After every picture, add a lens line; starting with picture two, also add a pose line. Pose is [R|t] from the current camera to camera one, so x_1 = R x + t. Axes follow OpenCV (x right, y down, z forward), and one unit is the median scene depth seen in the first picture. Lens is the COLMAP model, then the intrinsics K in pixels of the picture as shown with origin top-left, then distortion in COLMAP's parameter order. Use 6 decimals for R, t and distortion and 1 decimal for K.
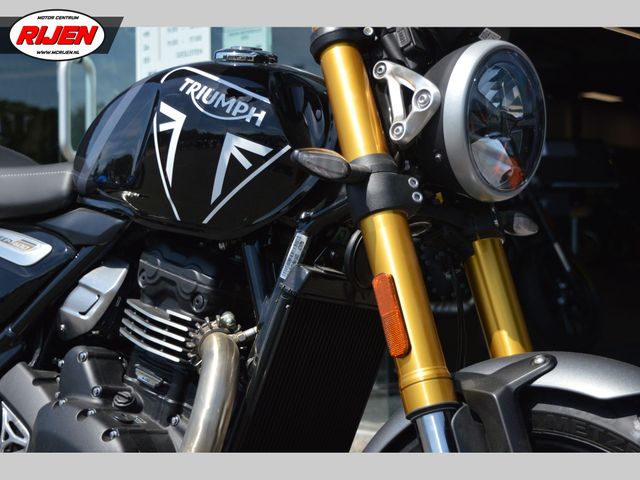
lens RADIAL K [[1136.0, 0, 320.0], [0, 1136.0, 240.0], [0, 0, 1]] dist [0.002271, 0.120270]
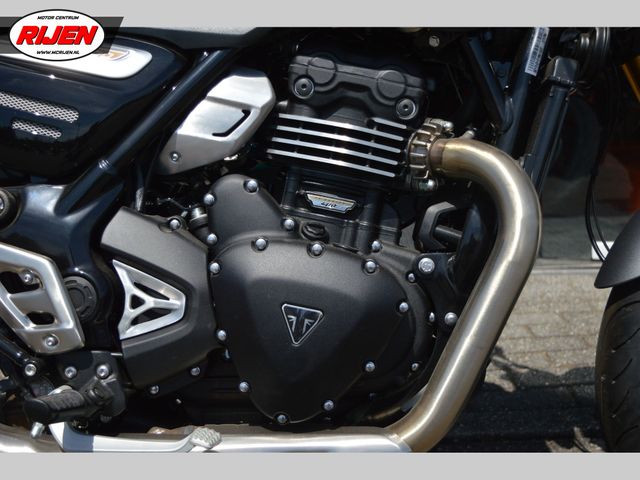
lens RADIAL K [[858.7, 0, 320.0], [0, 858.7, 240.0], [0, 0, 1]] dist [-0.024307, -0.032130]
pose [[0.750652, -0.124479, 0.648866, -0.598633], [0.037701, 0.988561, 0.146032, 0.056263], [-0.659622, -0.085156, 0.746758, 0.536826]]
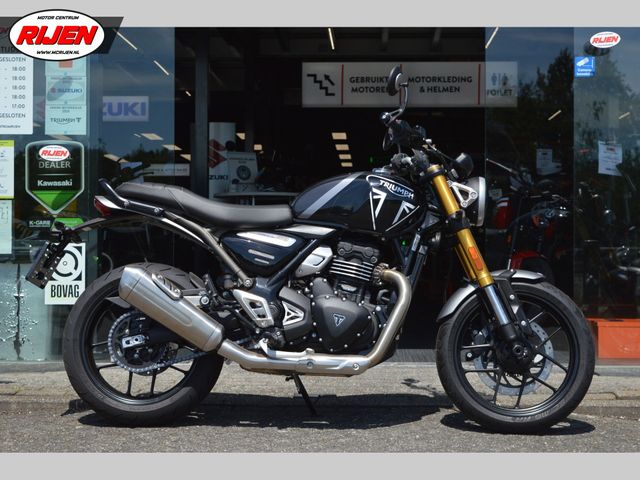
lens RADIAL K [[1336.2, 0, 320.0], [0, 1336.2, 240.0], [0, 0, 1]] dist [-0.213934, -0.012269]
pose [[0.760592, 0.015482, 0.649045, -2.326457], [-0.003947, 0.999807, -0.019224, 0.070753], [-0.649218, 0.012060, 0.760507, -1.402311]]
